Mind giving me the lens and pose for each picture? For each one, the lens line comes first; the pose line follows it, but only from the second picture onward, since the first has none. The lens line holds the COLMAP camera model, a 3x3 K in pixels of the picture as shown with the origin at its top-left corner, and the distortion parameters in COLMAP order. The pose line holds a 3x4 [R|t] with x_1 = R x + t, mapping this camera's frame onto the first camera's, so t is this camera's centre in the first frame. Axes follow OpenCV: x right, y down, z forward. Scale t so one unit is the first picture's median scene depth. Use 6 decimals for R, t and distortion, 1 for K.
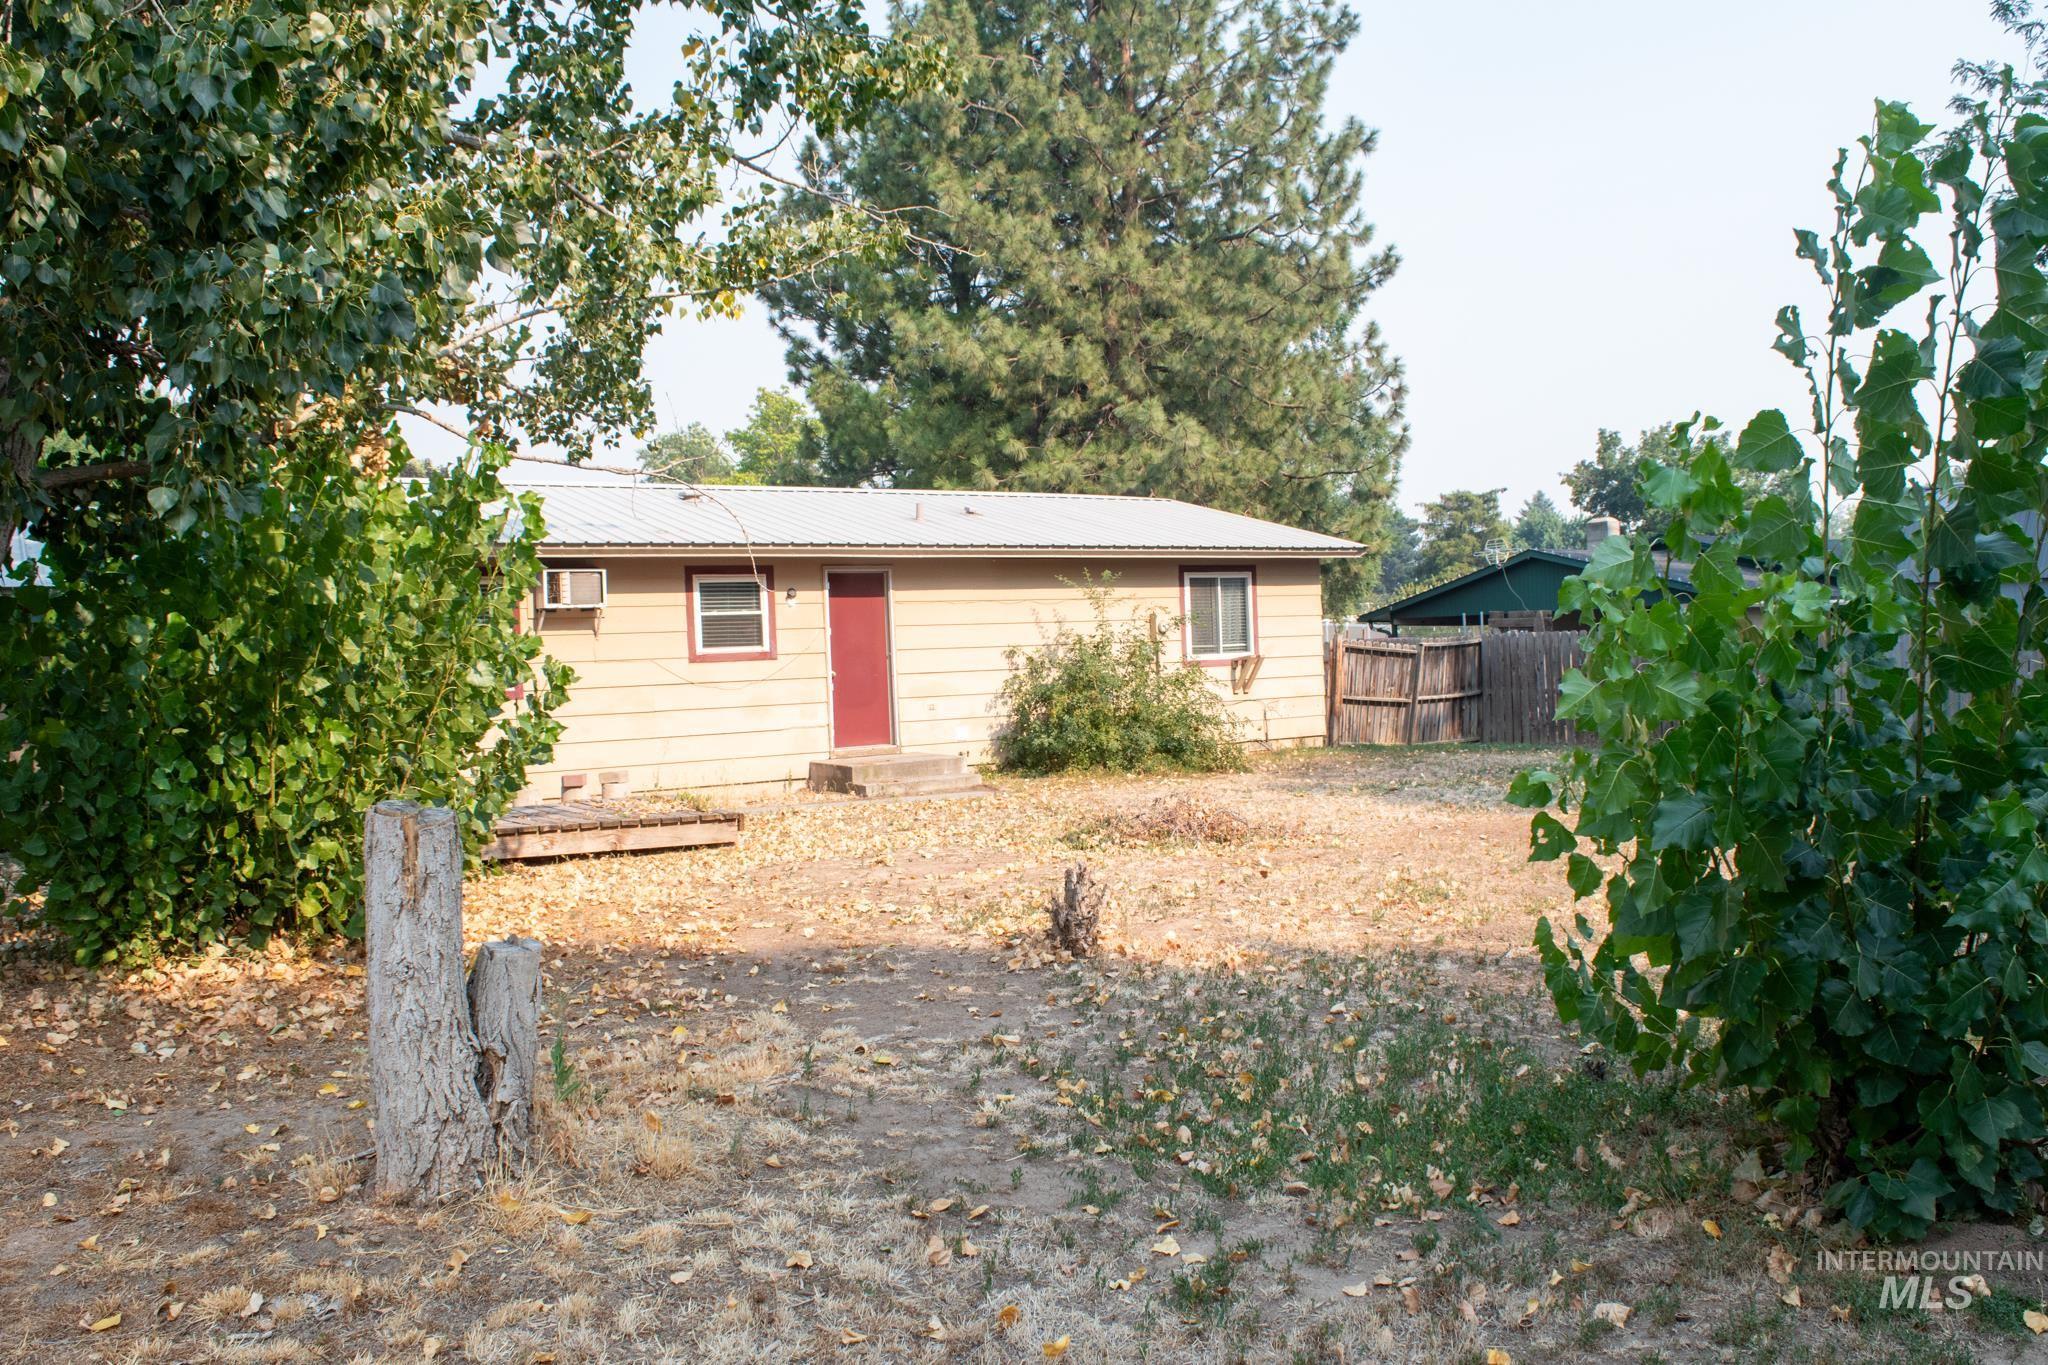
lens RADIAL K [[1661.1, 0, 1064.1], [0, 1661.1, 683.8], [0, 0, 1]] dist [-0.093478, 0.016878]
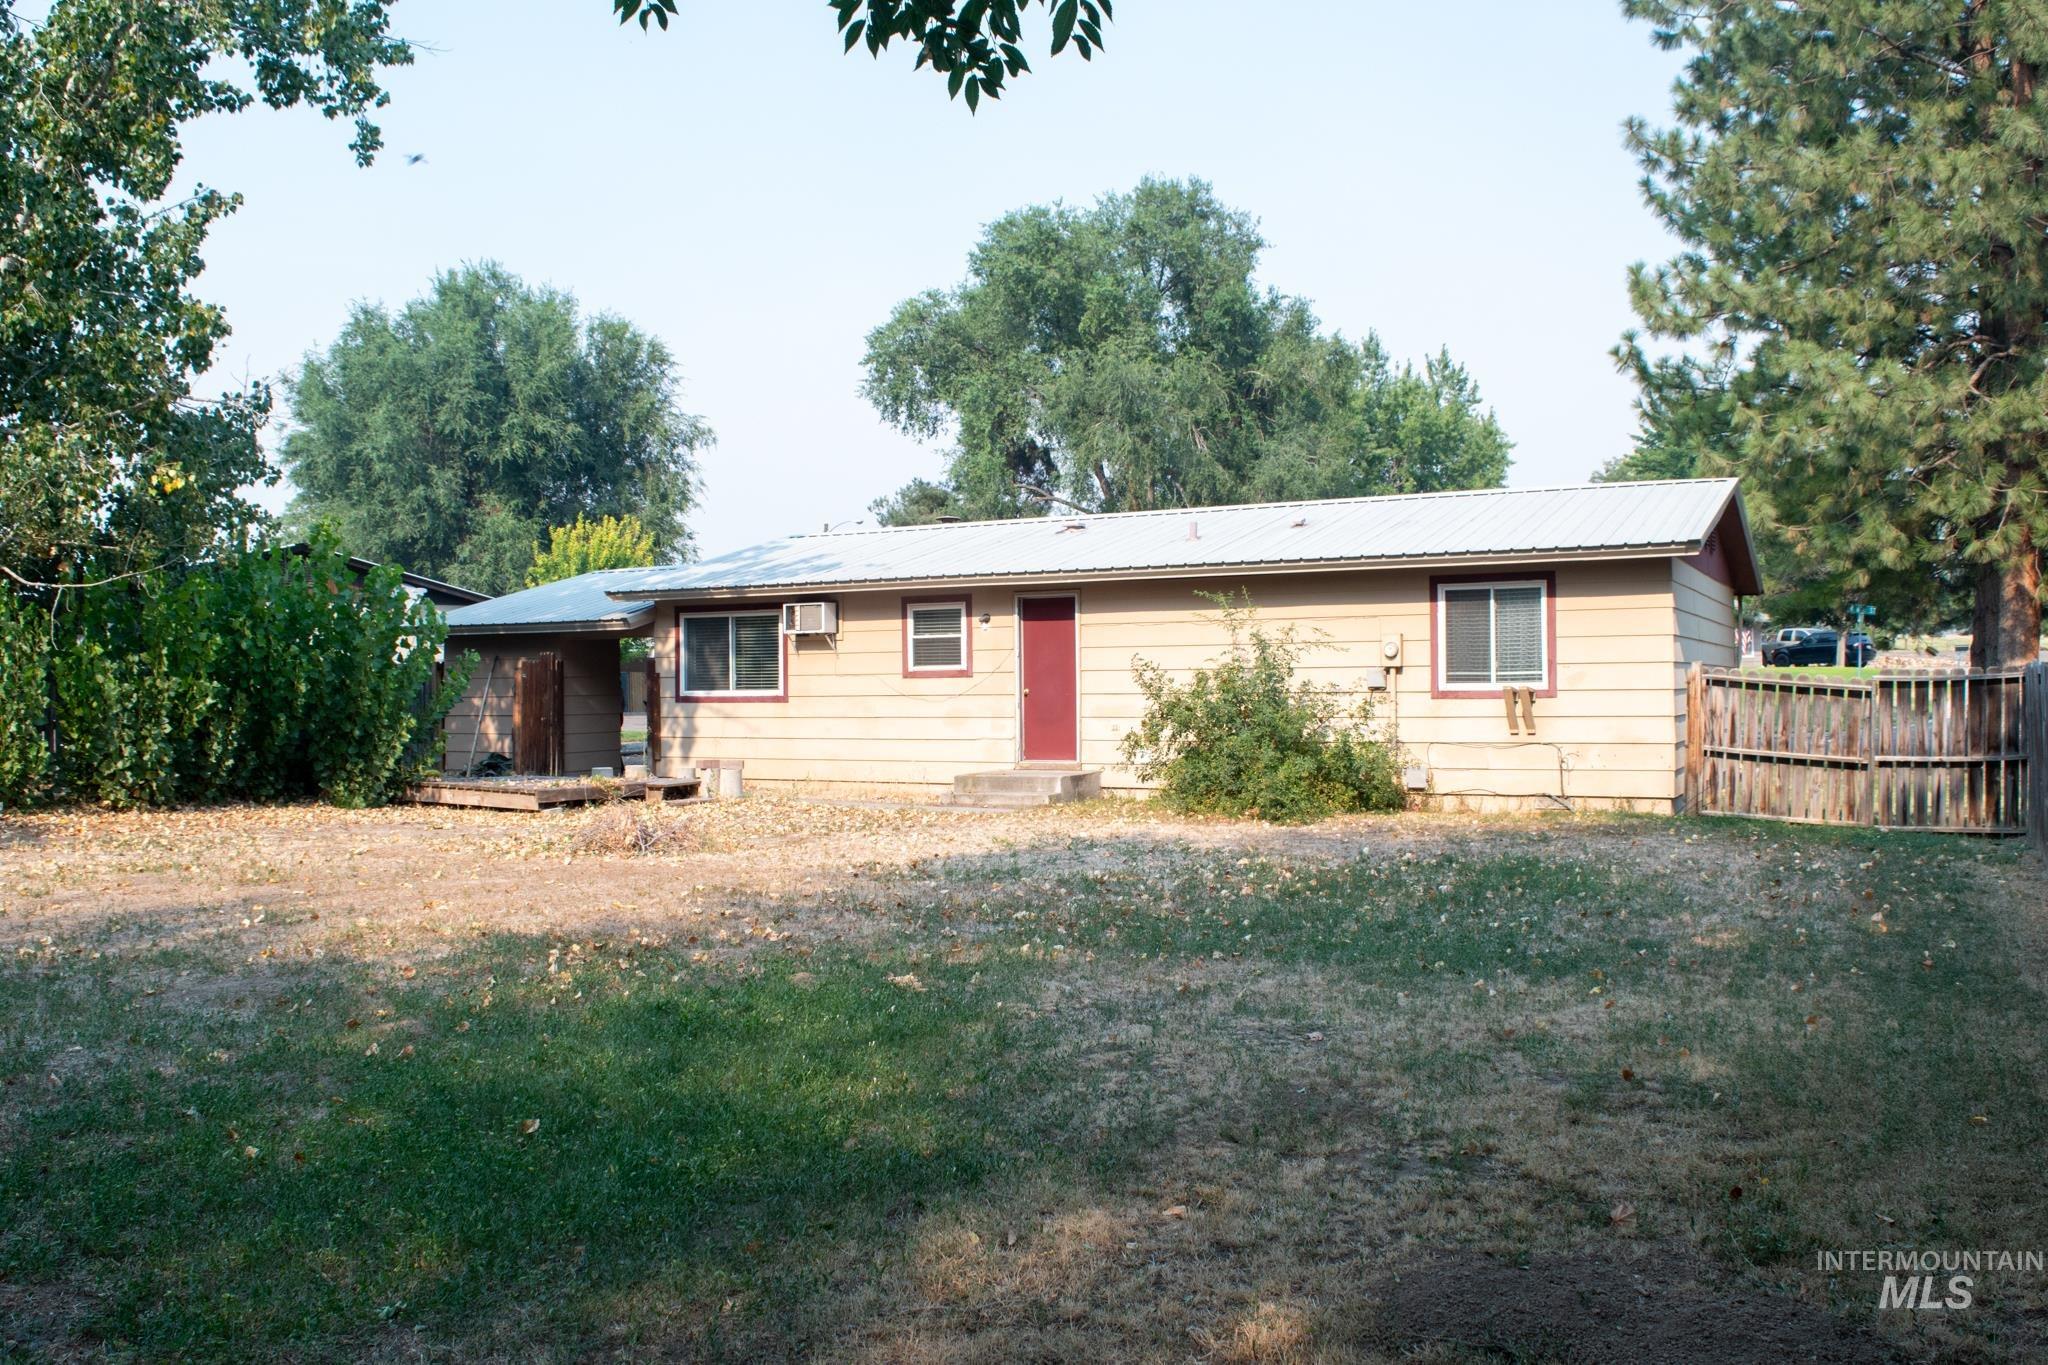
lens RADIAL K [[1661.1, 0, 1064.1], [0, 1661.1, 683.8], [0, 0, 1]] dist [-0.093478, 0.016878]
pose [[0.435642, 0.033734, -0.899488, 0.846627], [-0.023161, 0.999387, 0.026263, -0.039950], [0.899822, 0.009392, 0.436156, 0.540990]]
